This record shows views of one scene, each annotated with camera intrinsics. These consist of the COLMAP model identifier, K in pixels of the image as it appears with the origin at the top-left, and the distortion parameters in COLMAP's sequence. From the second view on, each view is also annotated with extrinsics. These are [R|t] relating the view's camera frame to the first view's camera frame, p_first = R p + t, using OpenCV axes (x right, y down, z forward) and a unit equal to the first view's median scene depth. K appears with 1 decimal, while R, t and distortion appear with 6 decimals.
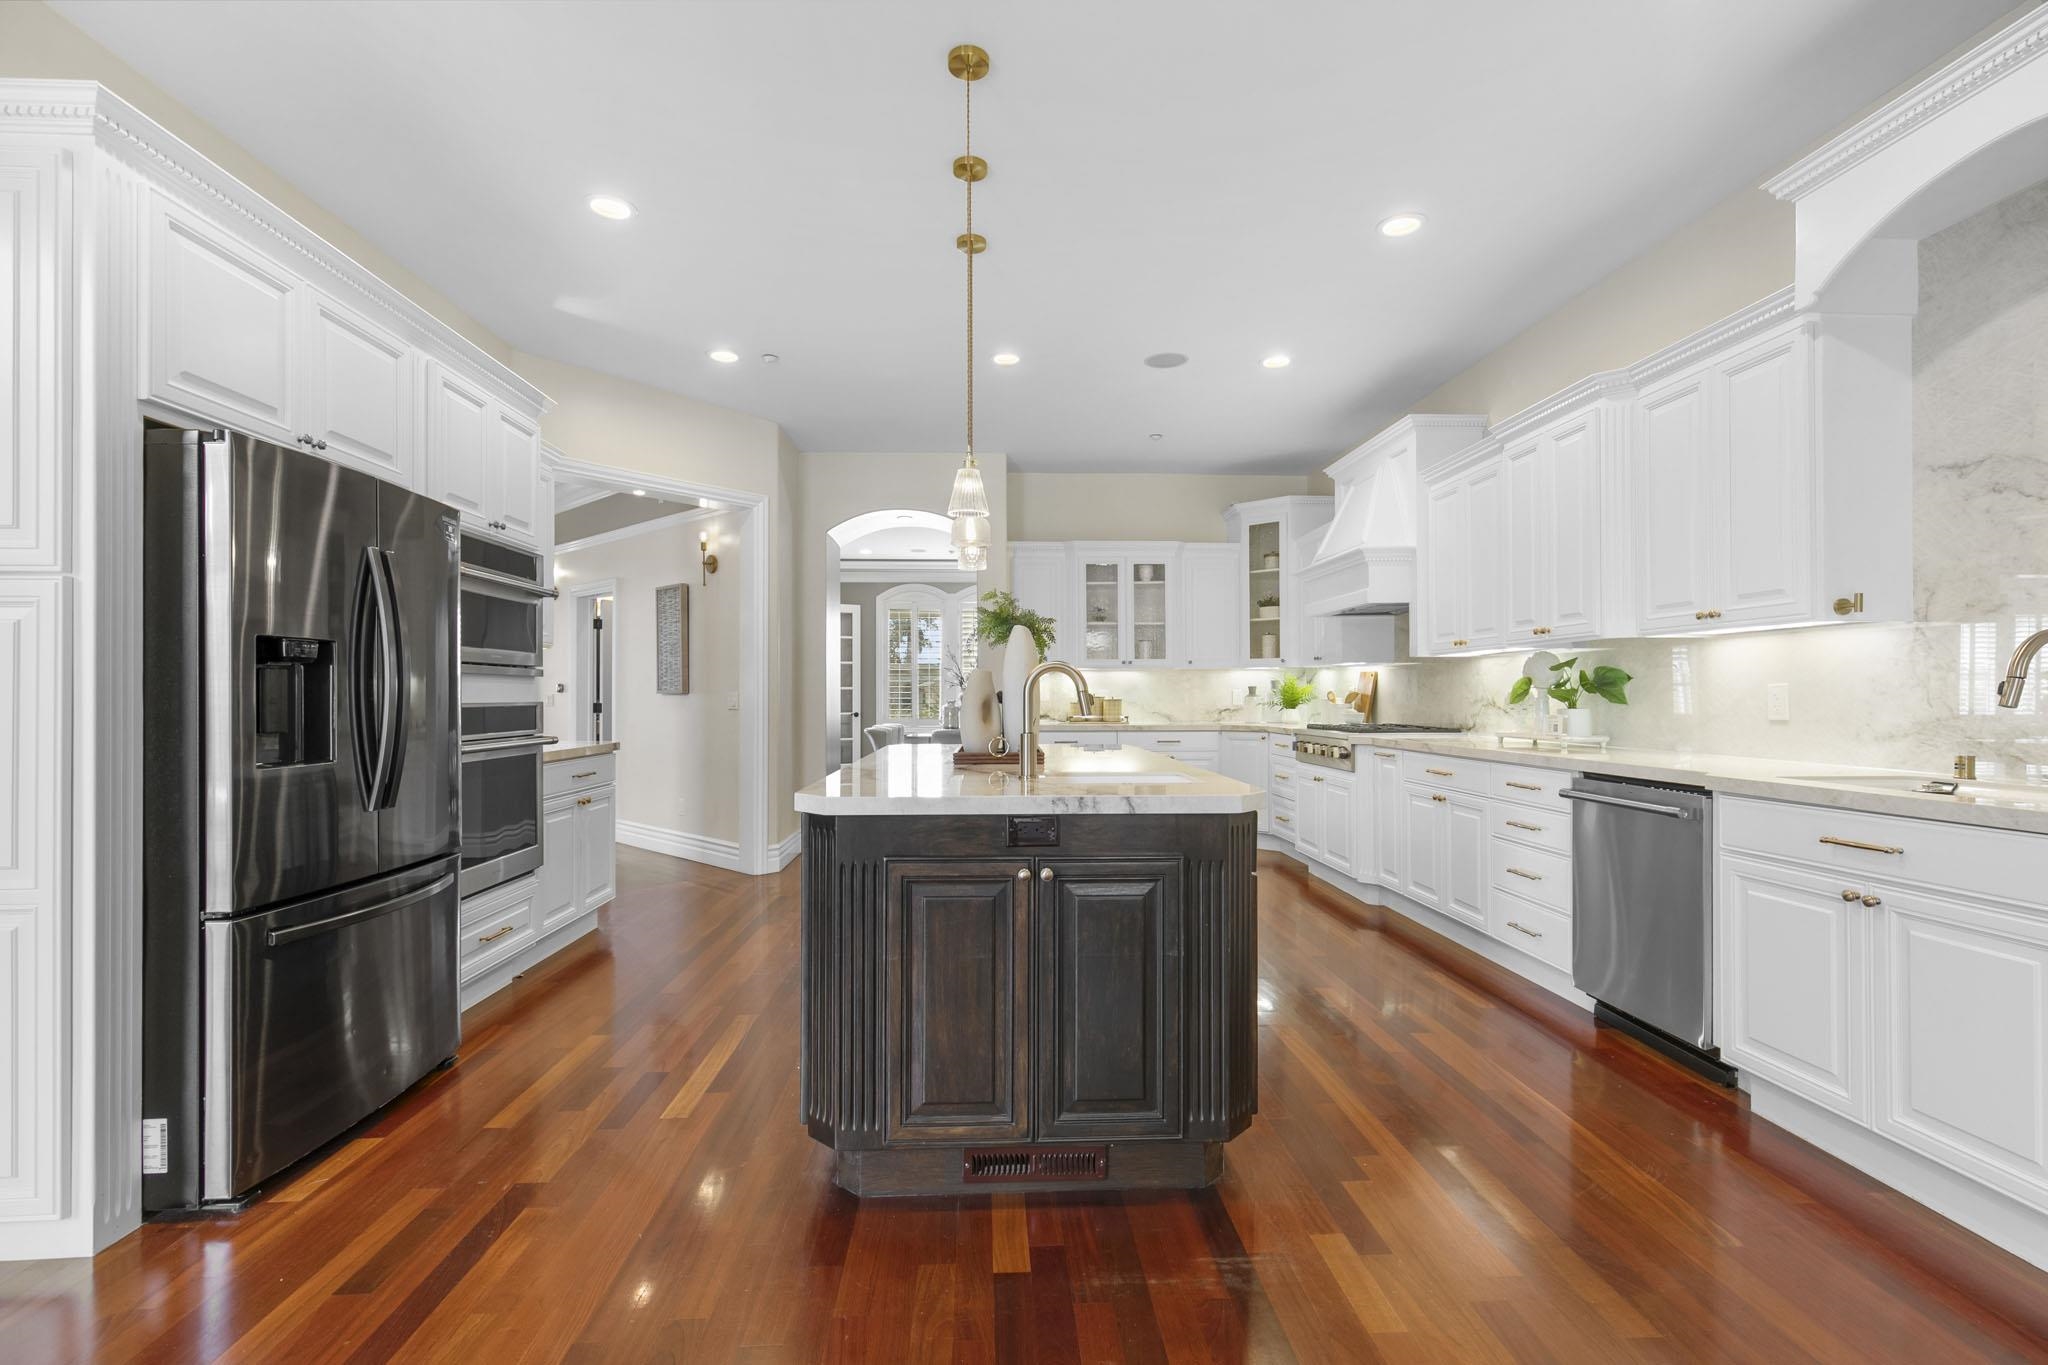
lens RADIAL K [[930.7, 0, 1035.7], [0, 930.7, 691.9], [0, 0, 1]] dist [0.012552, -0.000217]
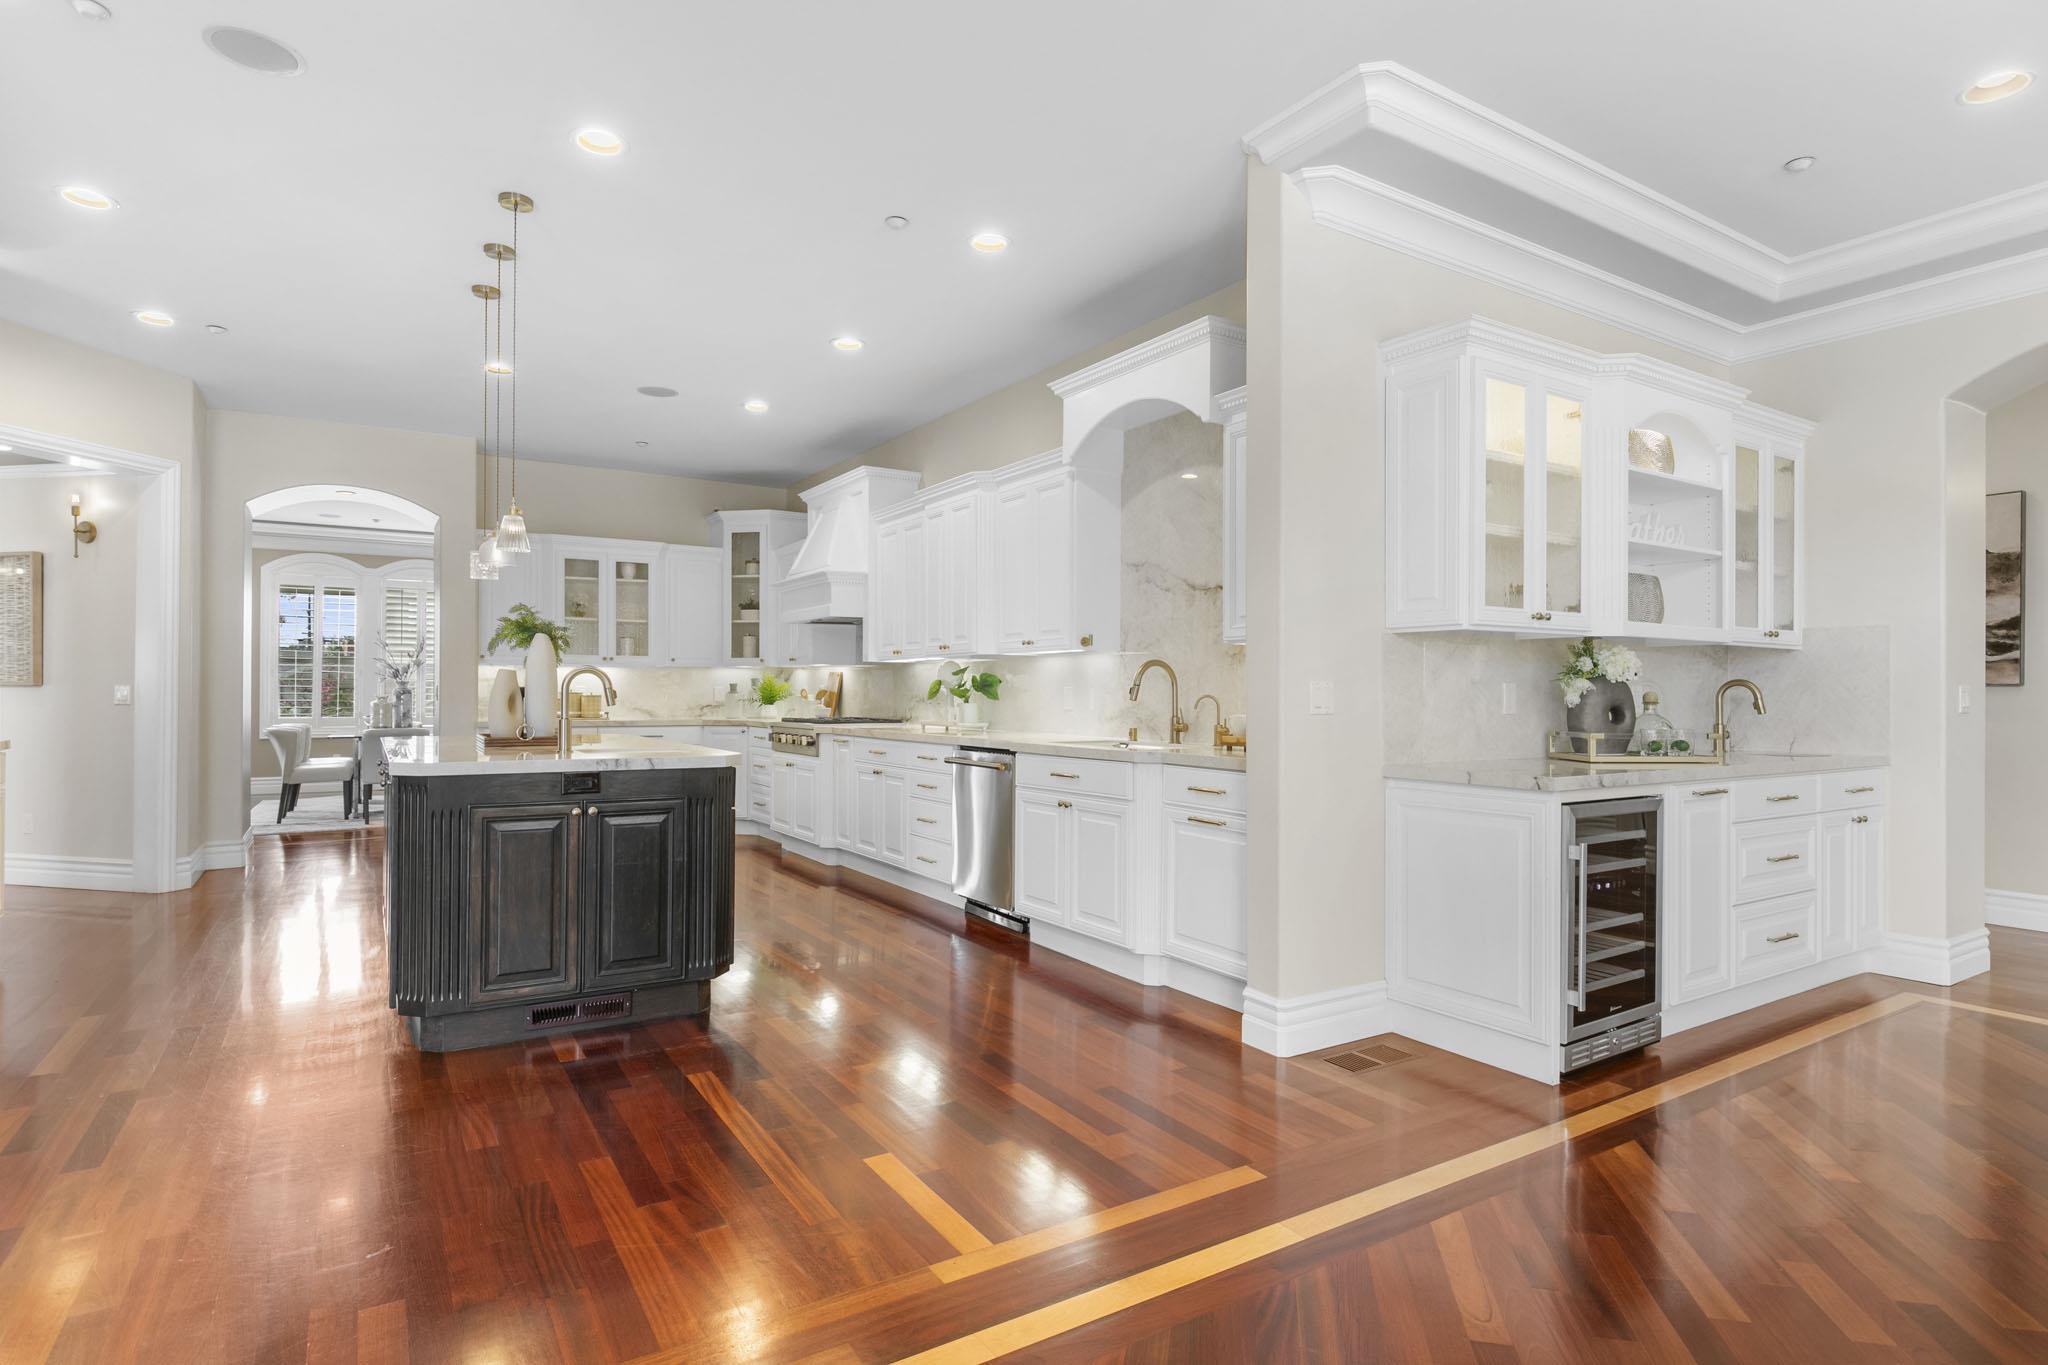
lens RADIAL K [[1040.2, 0, 1024.0], [0, 1040.2, 682.5], [0, 0, 1]] dist [-0.004393, -0.001529]
pose [[0.877001, 0.010625, 0.480371, -0.074440], [-0.007814, 0.999939, -0.007851, -0.000930], [-0.480425, 0.003132, 0.877030, -0.319905]]
